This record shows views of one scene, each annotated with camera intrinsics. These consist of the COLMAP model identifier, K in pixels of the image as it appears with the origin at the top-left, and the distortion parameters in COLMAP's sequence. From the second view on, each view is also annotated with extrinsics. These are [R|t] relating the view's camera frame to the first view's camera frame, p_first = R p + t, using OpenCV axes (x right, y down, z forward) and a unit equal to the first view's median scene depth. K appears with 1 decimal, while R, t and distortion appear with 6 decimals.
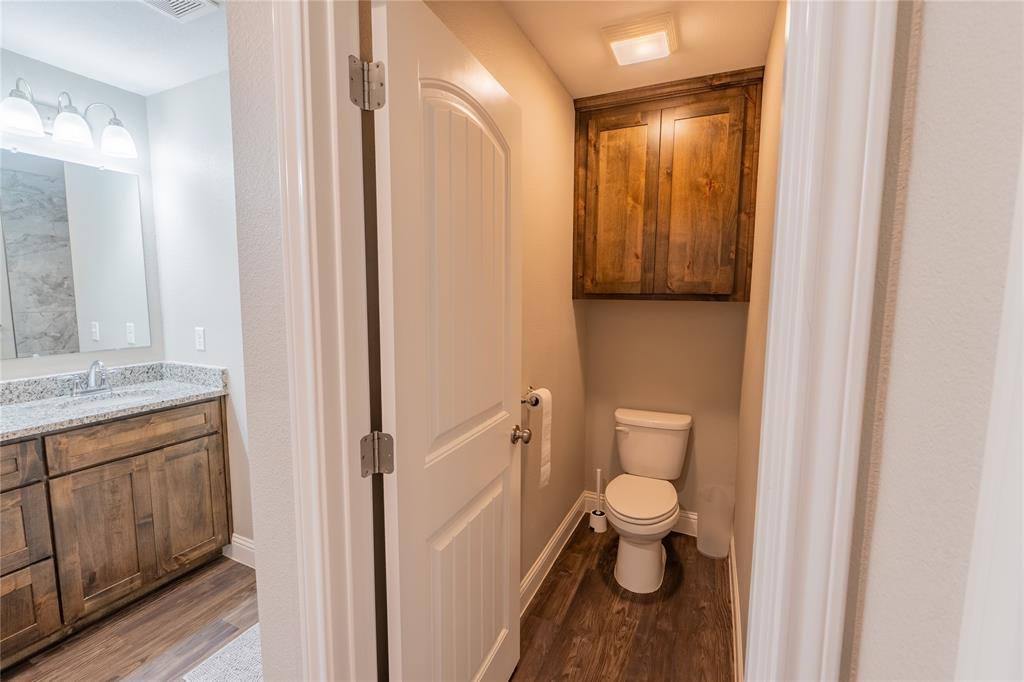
lens RADIAL K [[440.3, 0, 510.2], [0, 440.3, 337.4], [0, 0, 1]] dist [-0.003552, -0.000499]
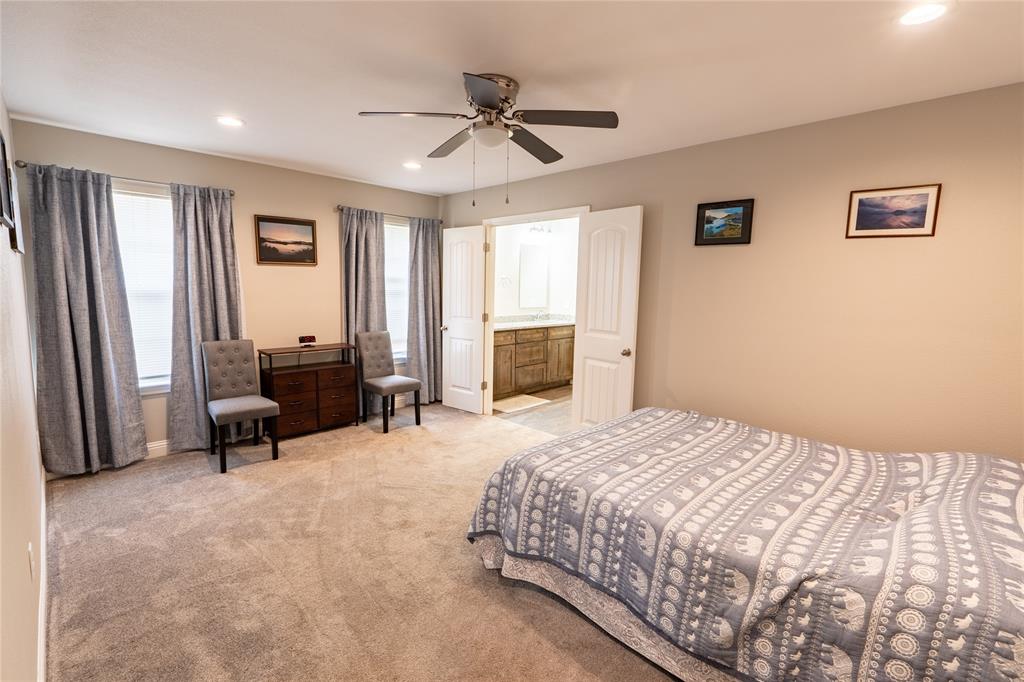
lens RADIAL K [[444.1, 0, 512.0], [0, 444.1, 341.0], [0, 0, 1]] dist [-0.001379, -0.000183]
pose [[0.943486, 0.055429, -0.326745, -0.104703], [-0.051761, 0.998461, 0.019918, 0.217085], [0.327346, -0.001880, 0.944903, -1.987479]]
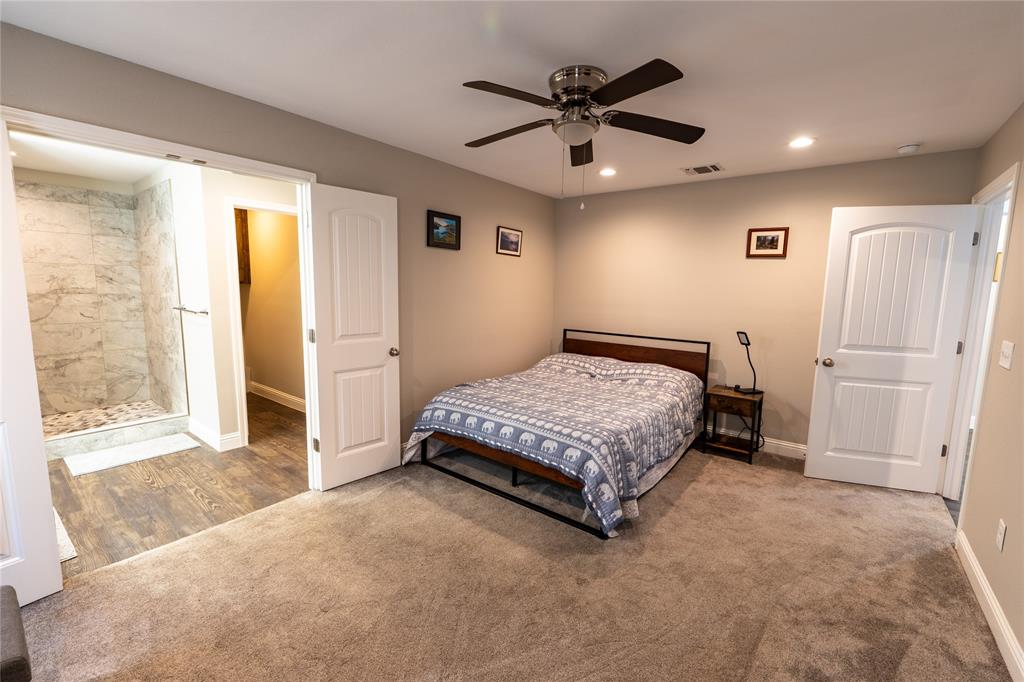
lens RADIAL K [[430.1, 0, 509.8], [0, 430.1, 337.9], [0, 0, 1]] dist [-0.002858, -0.000867]
pose [[0.227588, -0.121377, 0.966163, -1.583542], [0.085692, 0.990848, 0.104293, 0.099282], [-0.969980, 0.059056, 0.235906, -1.053449]]
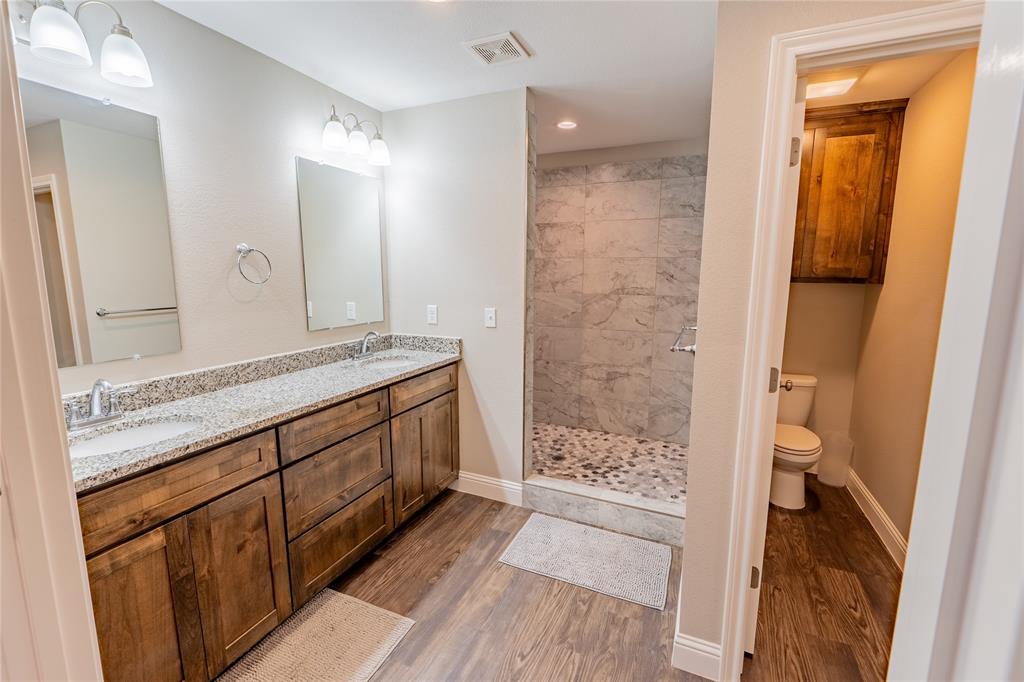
lens RADIAL K [[434.2, 0, 514.4], [0, 434.2, 338.2], [0, 0, 1]] dist [-0.004720, -0.000924]
pose [[0.999871, -0.003426, 0.015720, -0.542265], [0.002718, 0.998990, 0.044848, 0.016658], [-0.015857, -0.044799, 0.998870, -0.241922]]
